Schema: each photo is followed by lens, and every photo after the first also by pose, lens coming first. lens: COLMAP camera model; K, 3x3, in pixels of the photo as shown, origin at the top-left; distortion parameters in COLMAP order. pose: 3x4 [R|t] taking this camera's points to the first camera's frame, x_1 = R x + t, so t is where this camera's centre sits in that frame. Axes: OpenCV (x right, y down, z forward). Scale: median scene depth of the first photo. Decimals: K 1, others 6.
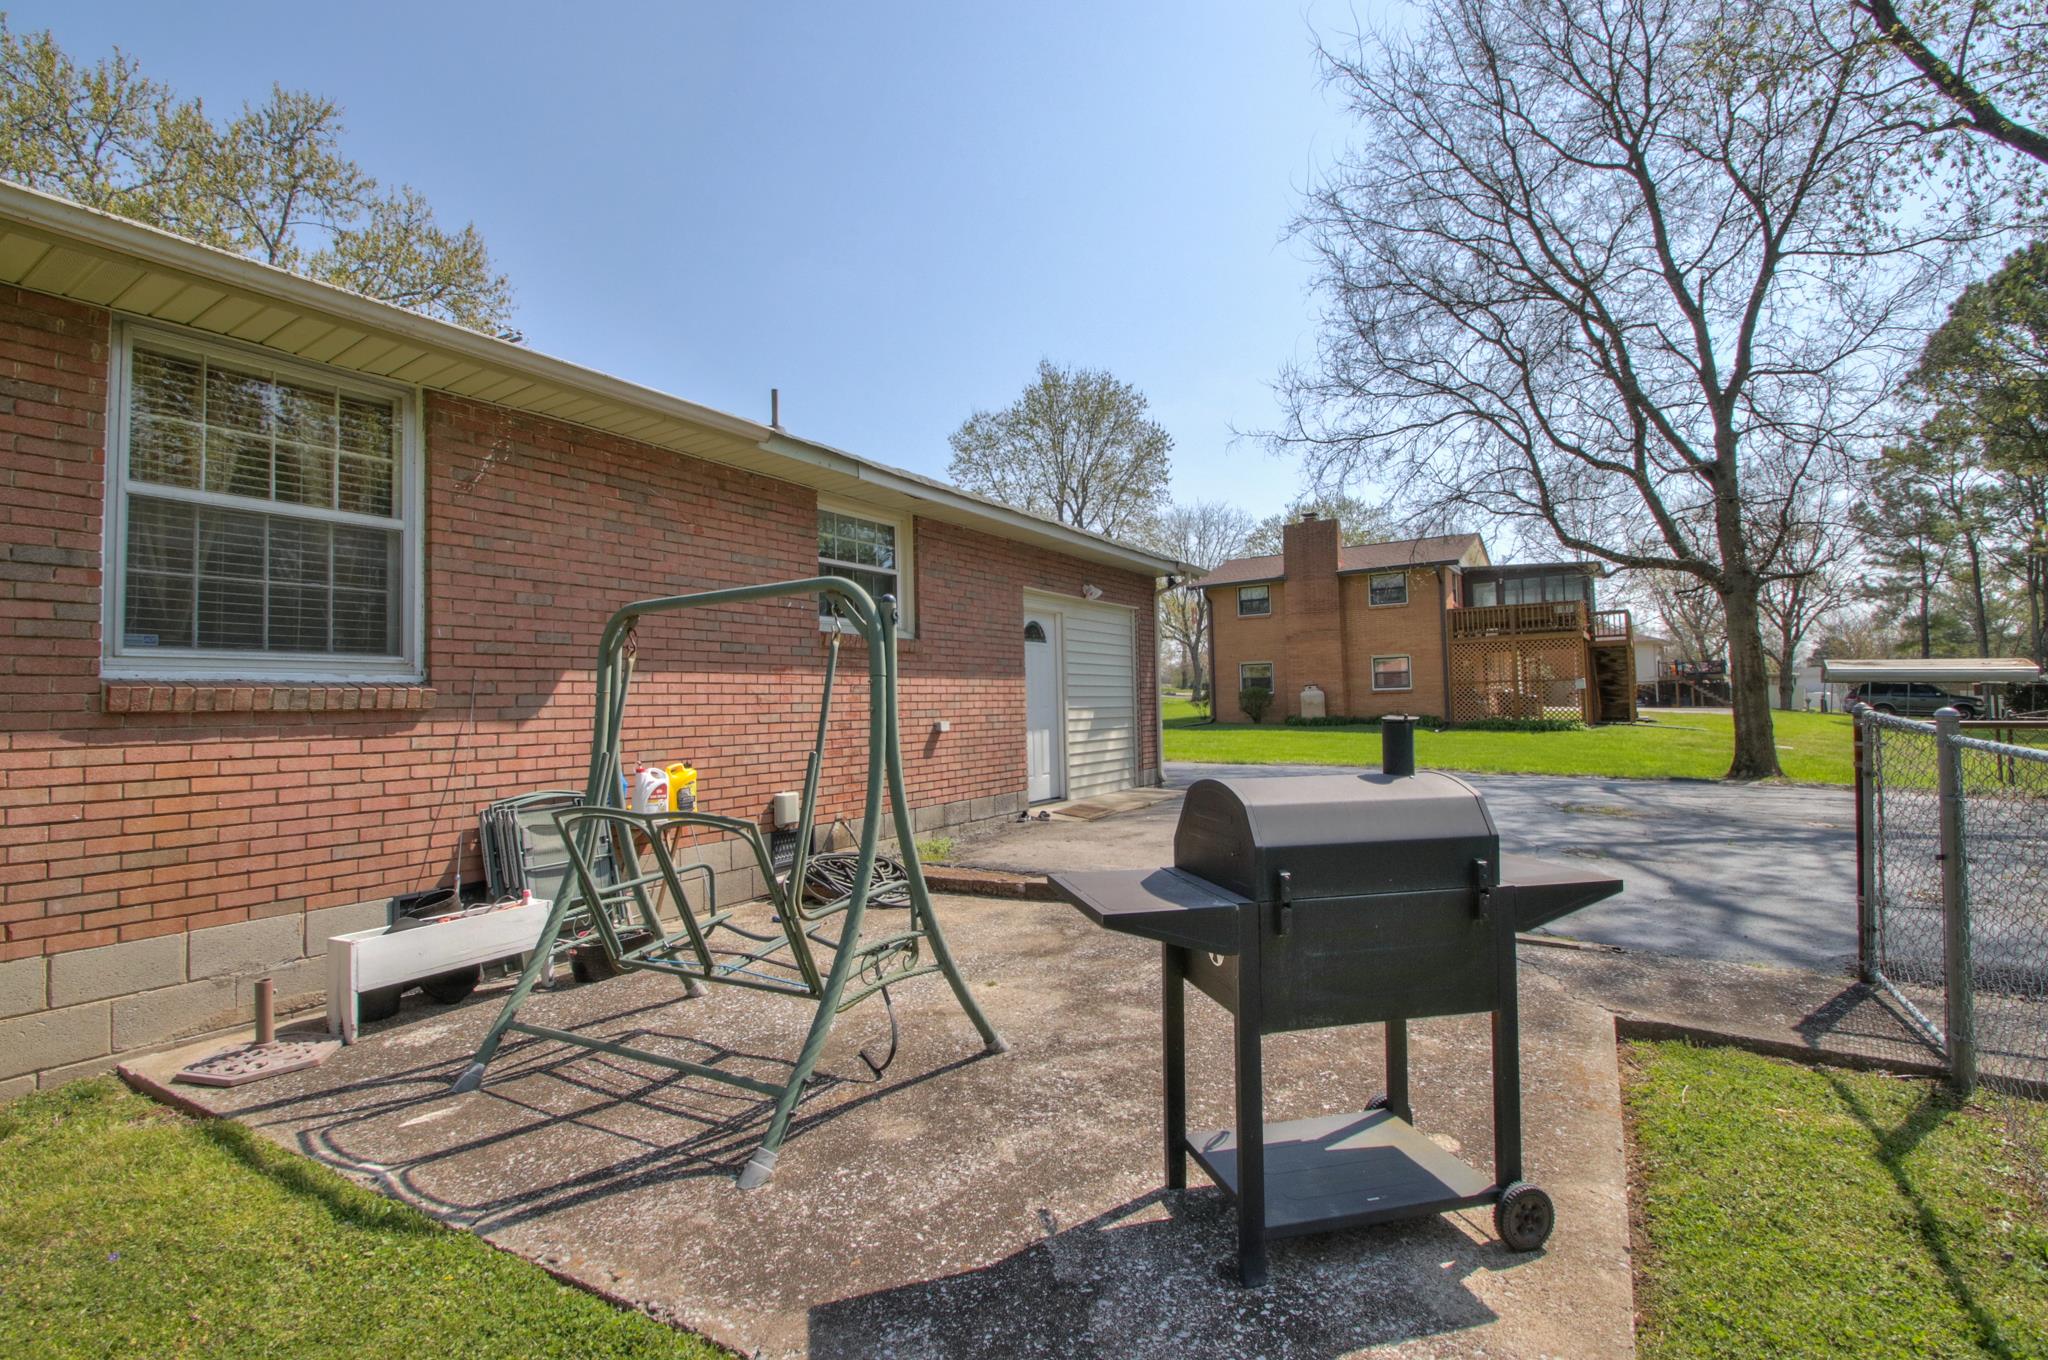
lens RADIAL K [[990.8, 0, 1020.0], [0, 990.8, 679.4], [0, 0, 1]] dist [0.001418, 0.000098]
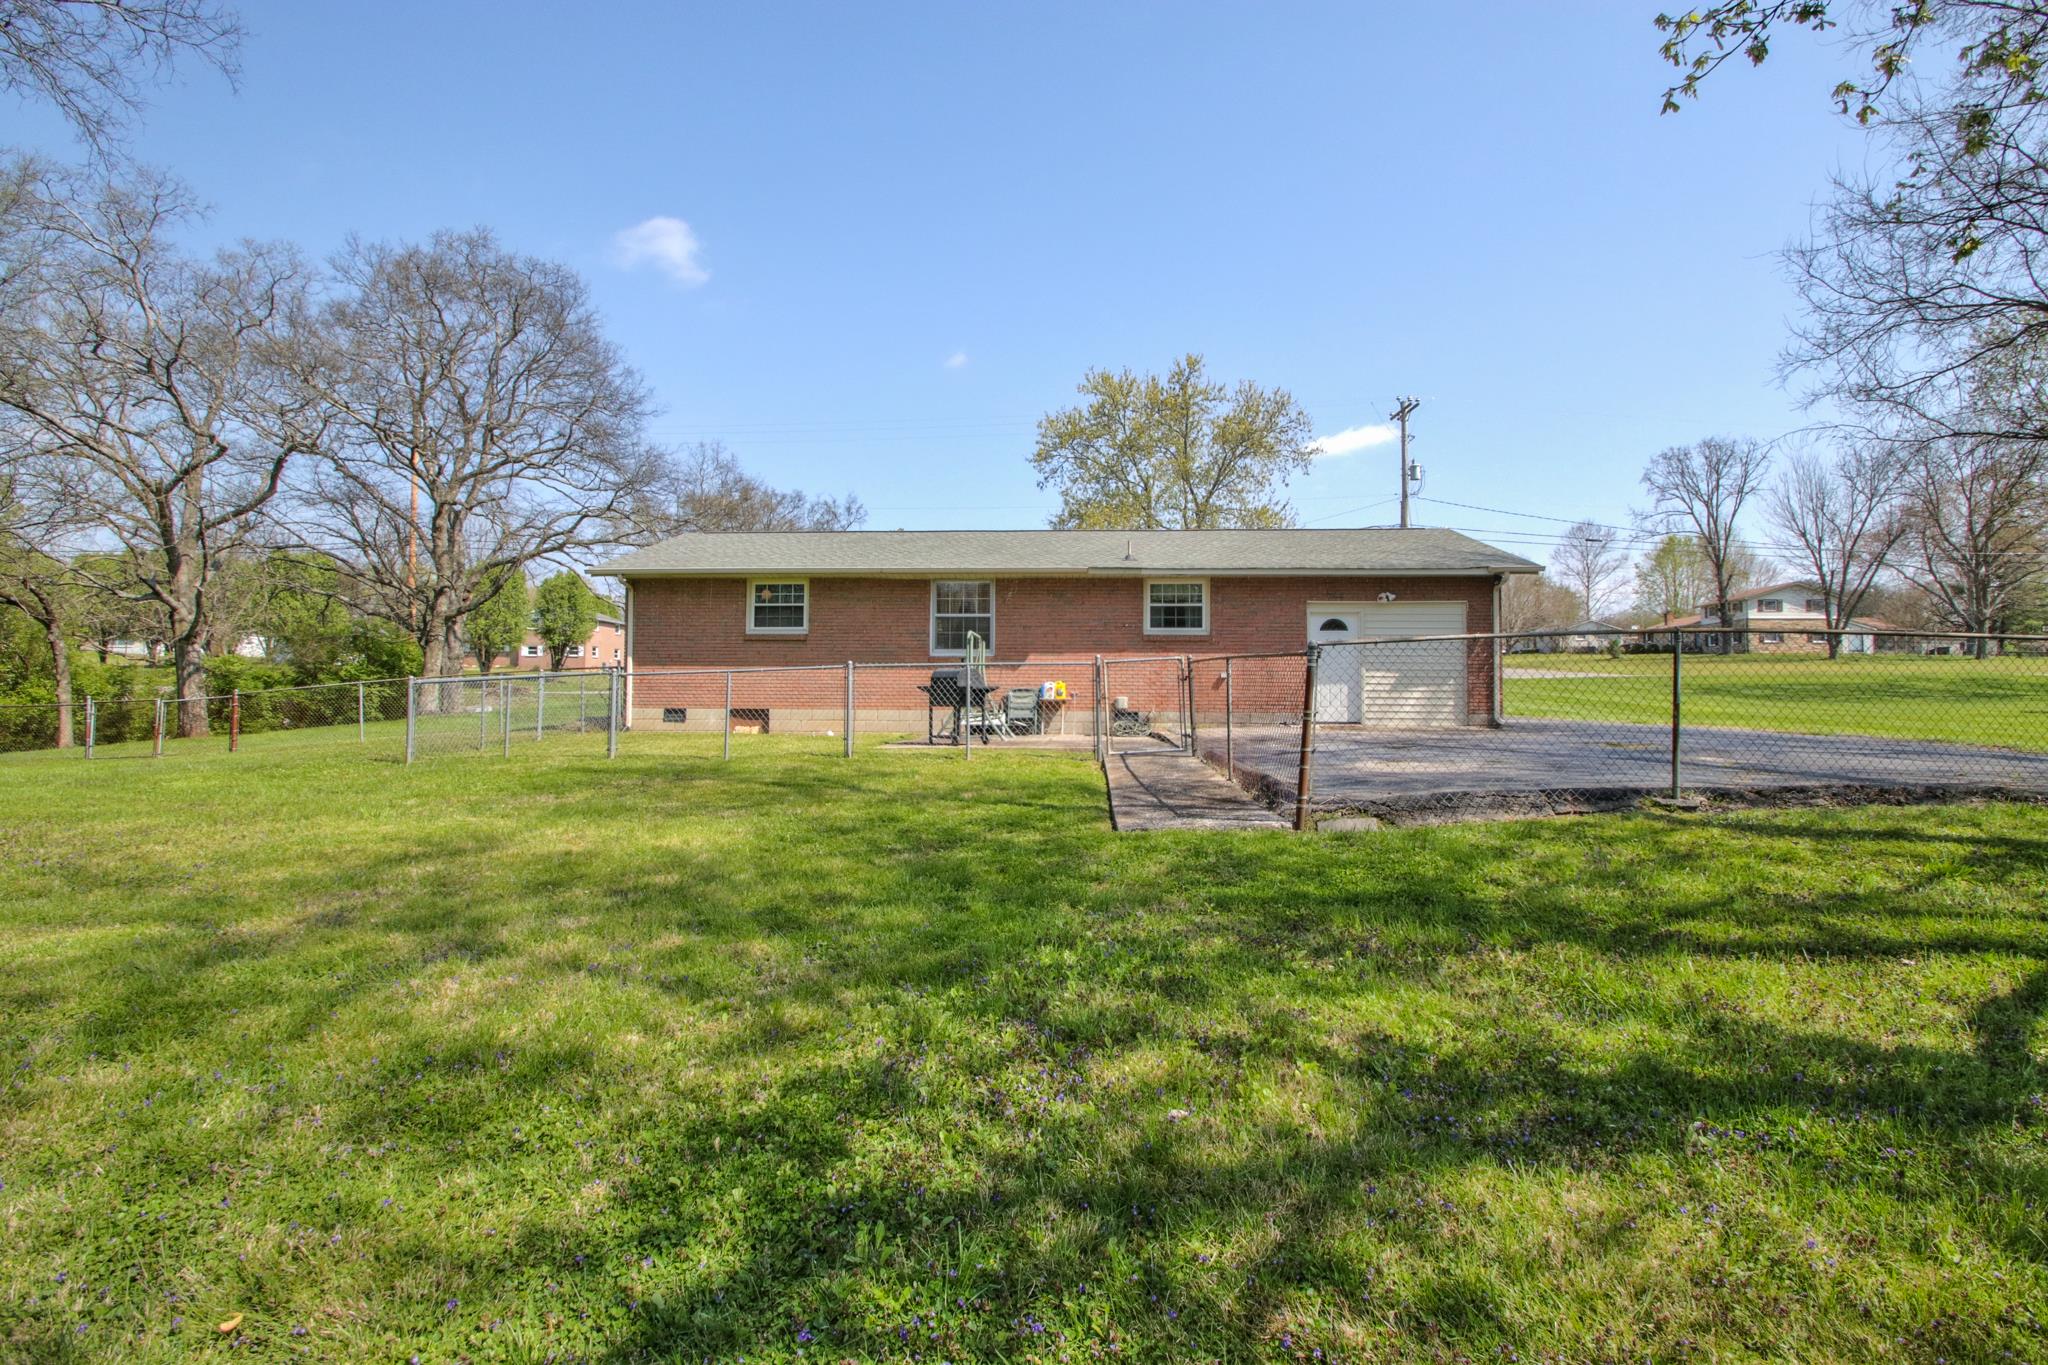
lens RADIAL K [[990.8, 0, 1022.6], [0, 990.8, 676.3], [0, 0, 1]] dist [0.001418, 0.000098]
pose [[0.807764, 0.000741, -0.589506, 0.870171], [0.016433, 0.999582, 0.023774, -0.013837], [0.589277, -0.028891, 0.807414, -1.010679]]
